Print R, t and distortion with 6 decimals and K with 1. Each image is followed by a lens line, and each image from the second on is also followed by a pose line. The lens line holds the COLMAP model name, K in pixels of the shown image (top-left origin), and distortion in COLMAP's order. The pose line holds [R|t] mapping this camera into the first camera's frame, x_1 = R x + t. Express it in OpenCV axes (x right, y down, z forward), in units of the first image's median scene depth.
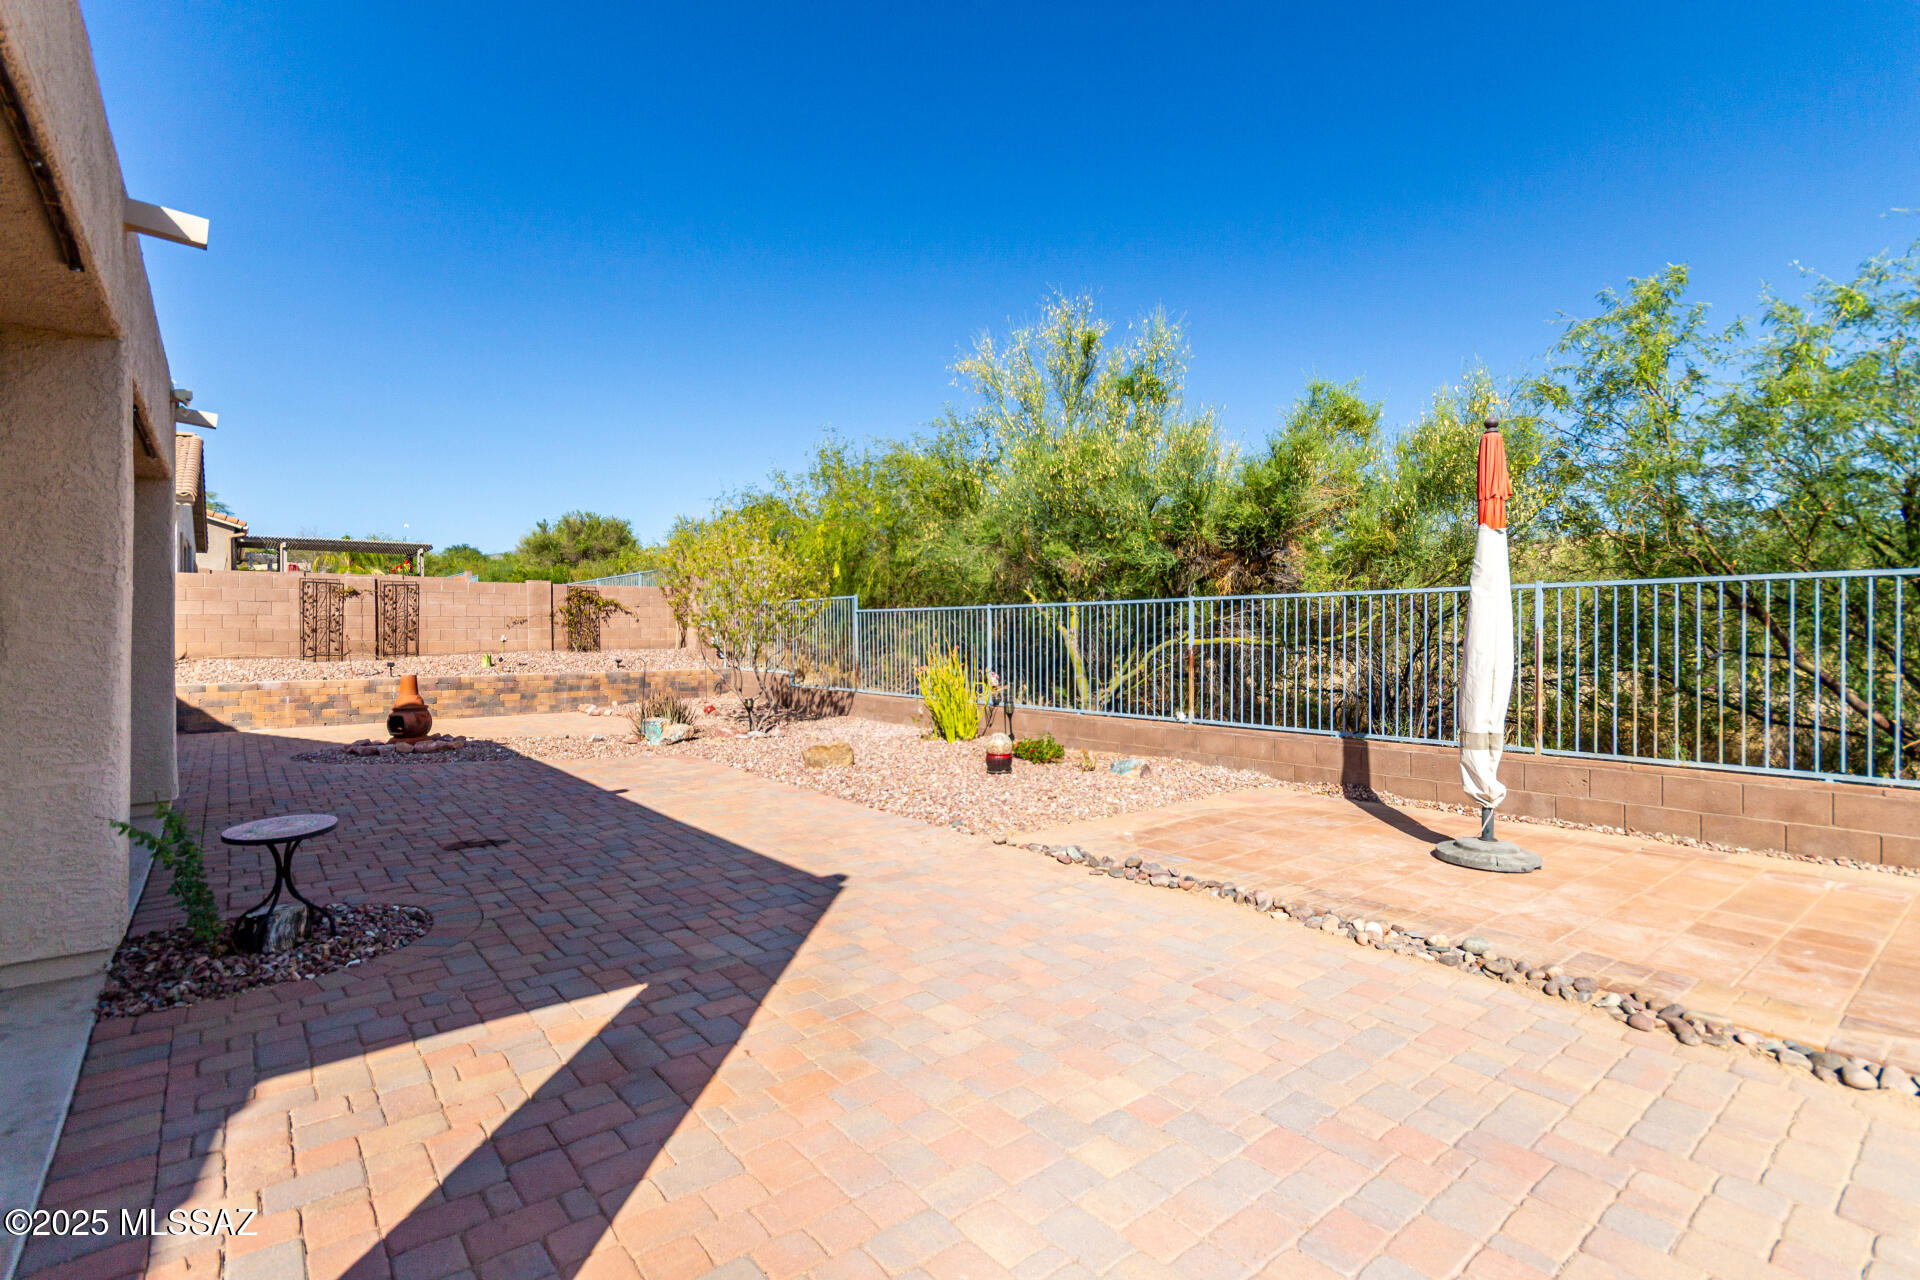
lens RADIAL K [[893.4, 0, 942.1], [0, 893.4, 648.5], [0, 0, 1]] dist [0.005707, 0.000536]
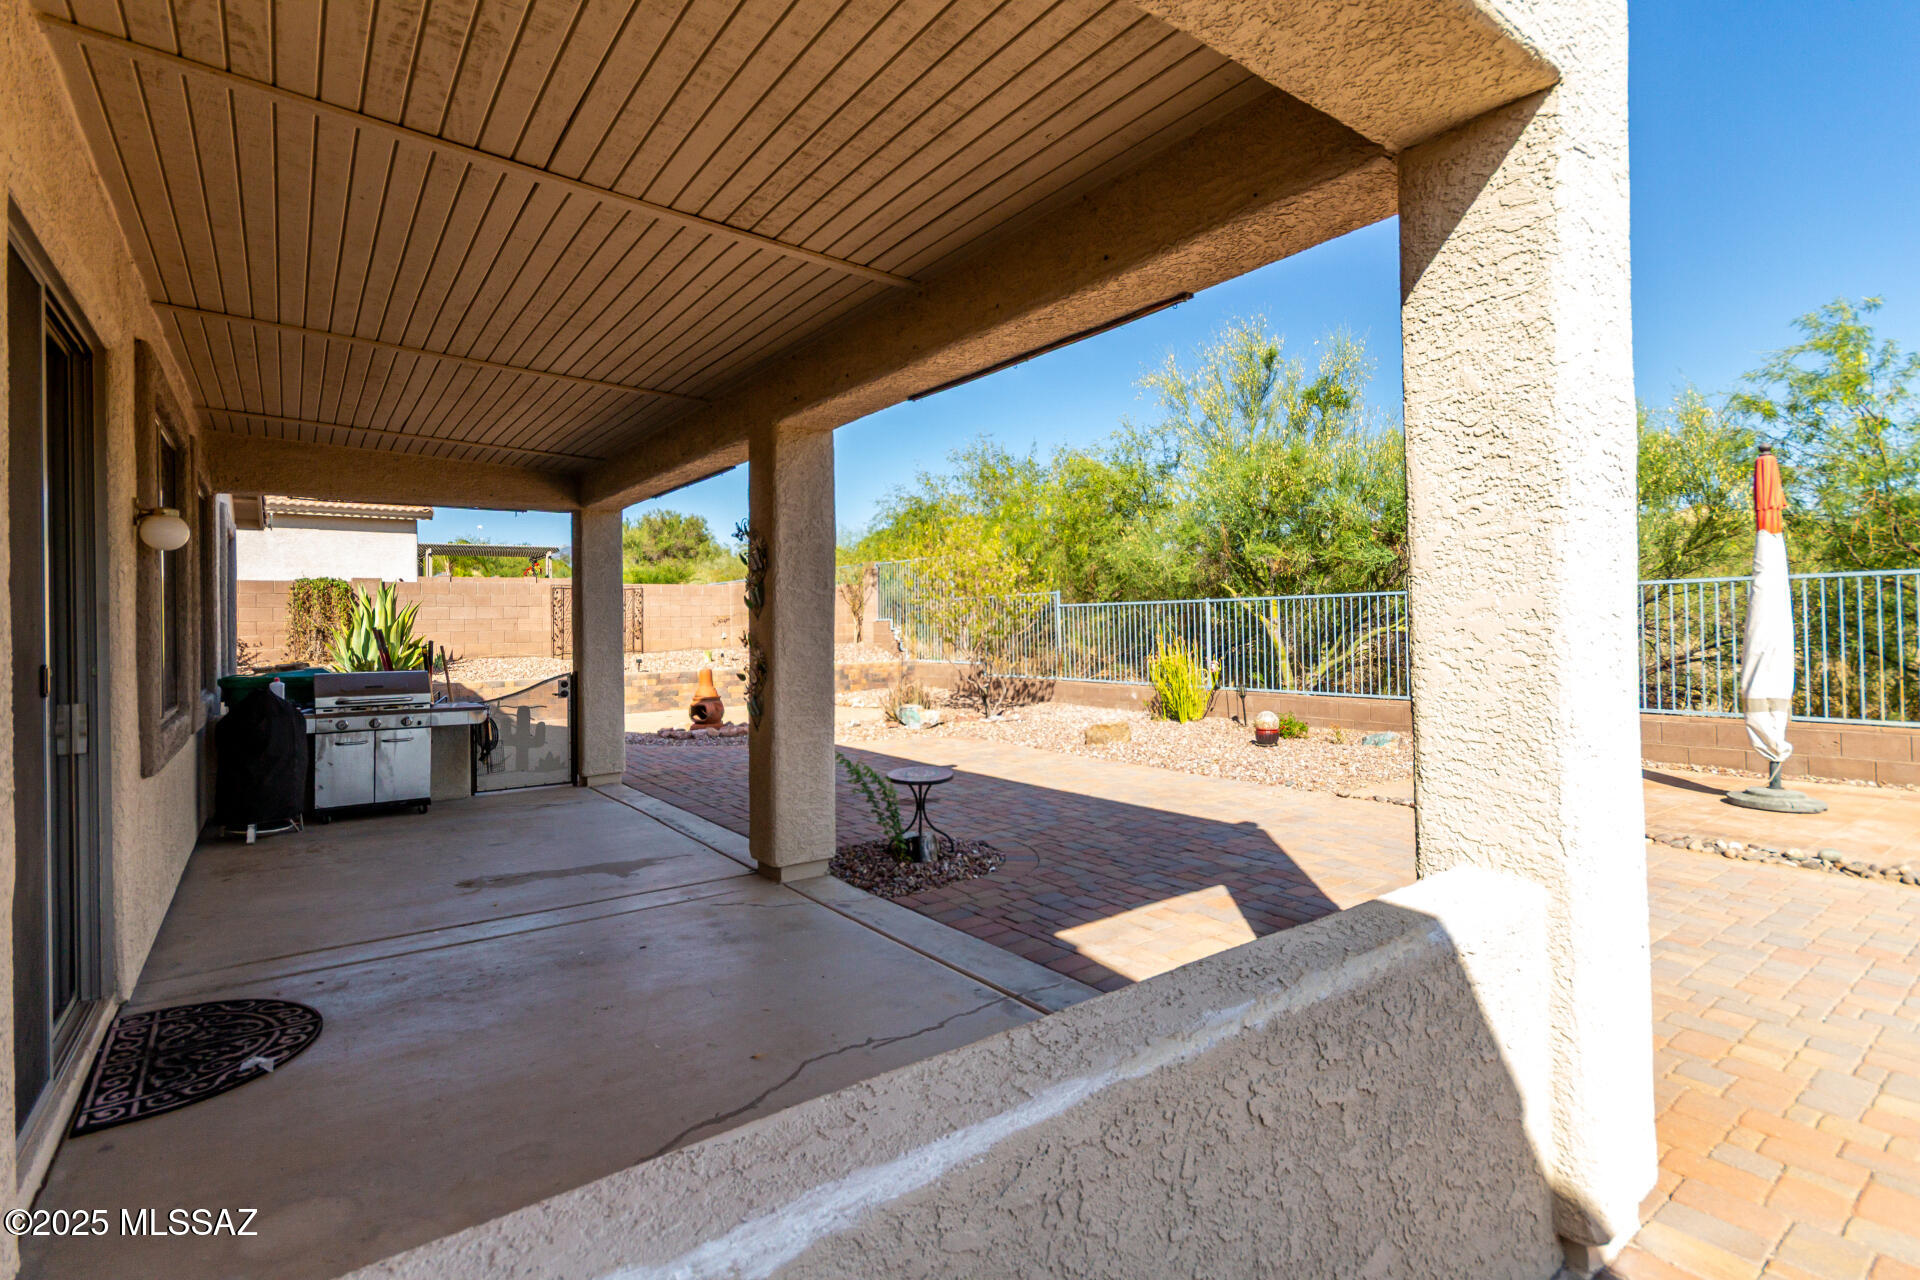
lens RADIAL K [[893.4, 0, 978.5], [0, 893.4, 619.9], [0, 0, 1]] dist [0.005707, 0.000536]
pose [[0.998902, -0.016196, -0.043963, -0.184936], [0.015213, 0.999629, -0.022605, -0.002084], [0.044312, 0.021911, 0.998777, -0.122049]]
